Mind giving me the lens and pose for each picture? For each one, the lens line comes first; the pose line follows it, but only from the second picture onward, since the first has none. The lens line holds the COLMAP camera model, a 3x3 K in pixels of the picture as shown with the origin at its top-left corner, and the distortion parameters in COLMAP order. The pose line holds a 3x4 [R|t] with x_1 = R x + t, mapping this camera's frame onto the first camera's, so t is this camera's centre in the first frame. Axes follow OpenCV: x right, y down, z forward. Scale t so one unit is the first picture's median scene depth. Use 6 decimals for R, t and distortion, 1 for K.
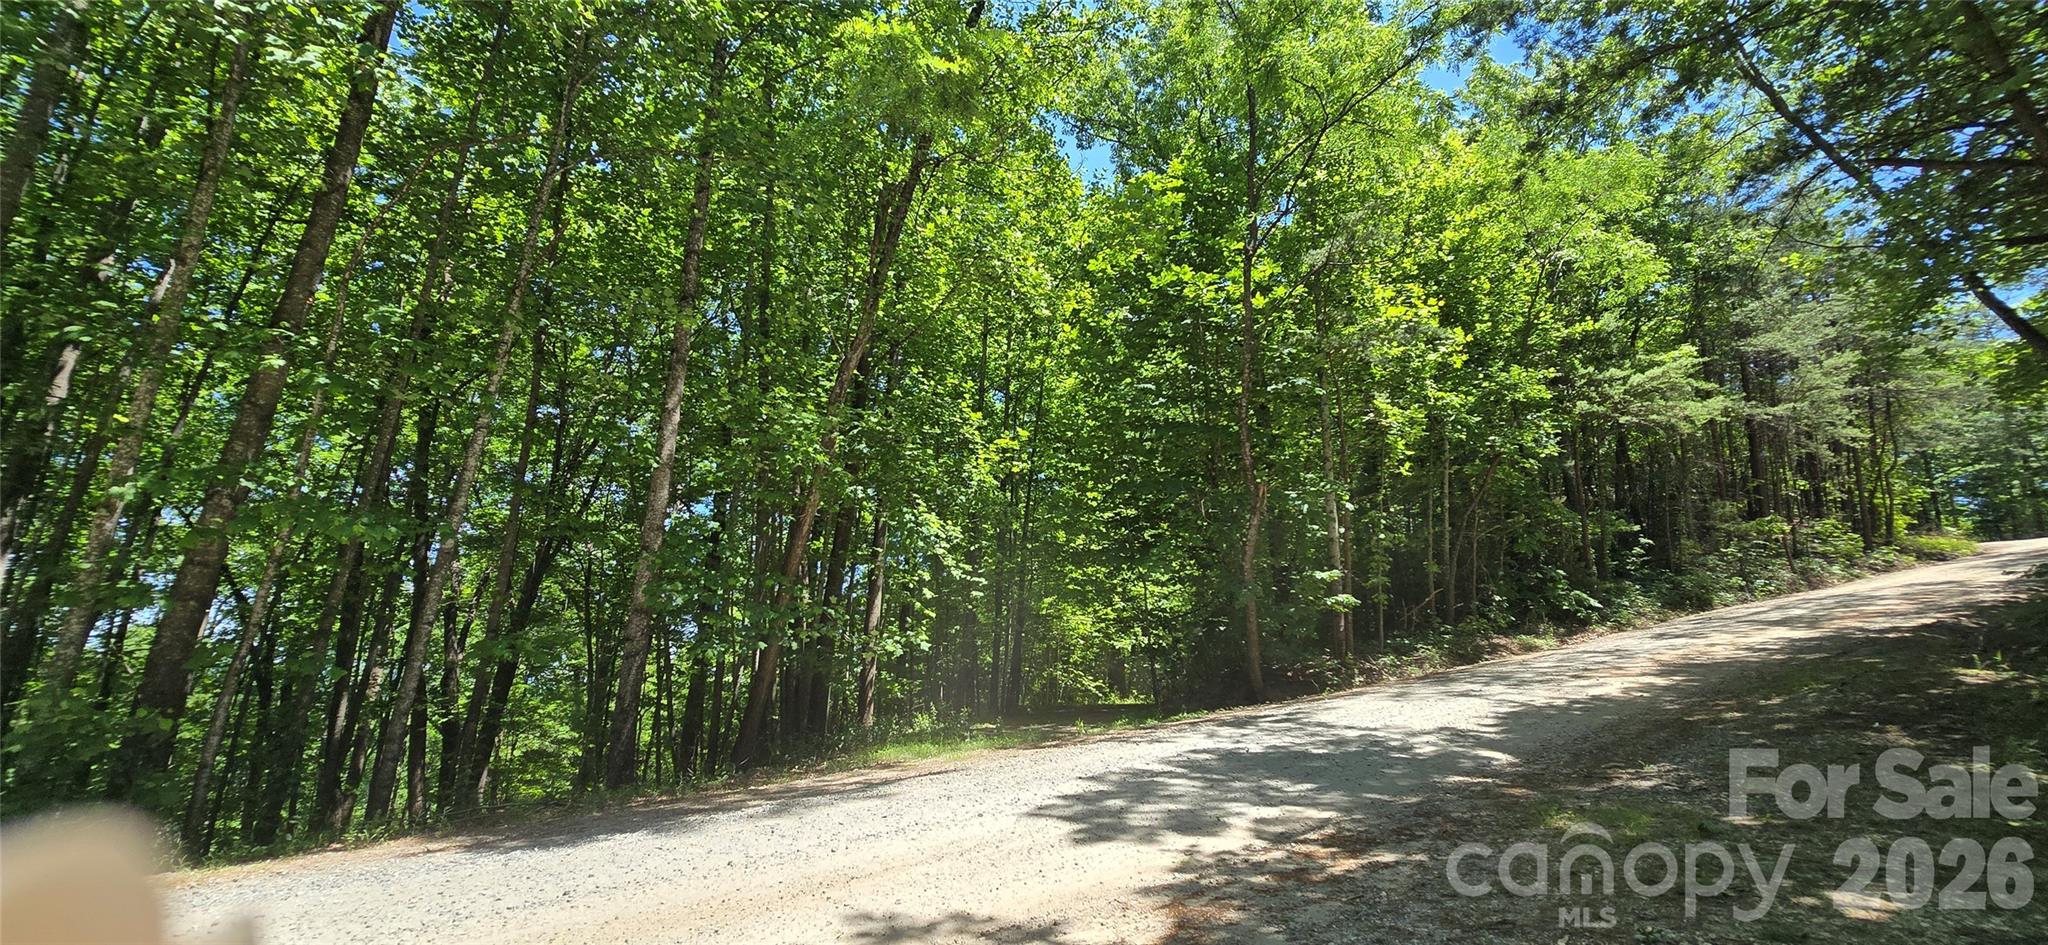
lens RADIAL K [[819.0, 0, 1010.9], [0, 819.0, 469.1], [0, 0, 1]] dist [-0.003018, 0.000367]
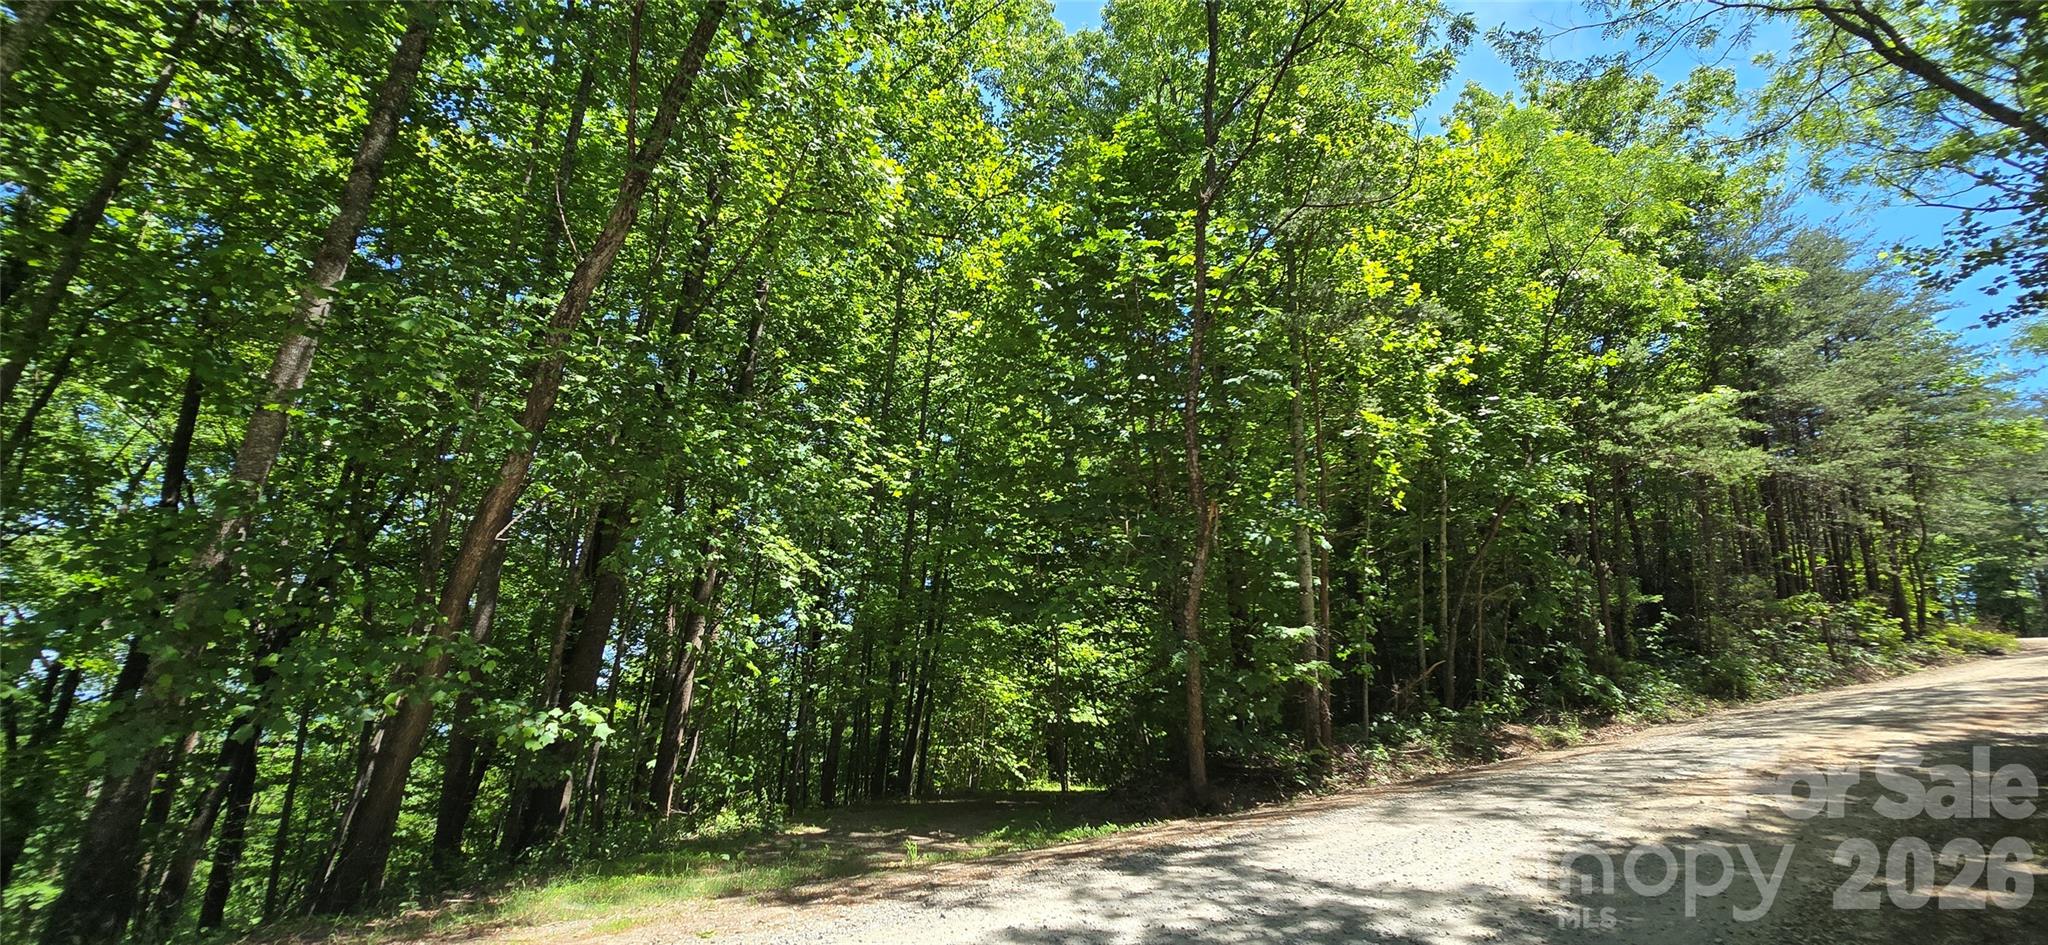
lens RADIAL K [[816.9, 0, 1024.0], [0, 816.9, 472.5], [0, 0, 1]] dist [-0.000259, -0.000106]
pose [[0.998287, 0.047712, 0.033866, 0.082148], [-0.045082, 0.996195, -0.074589, 0.038662], [-0.037296, 0.072935, 0.996639, 0.197919]]
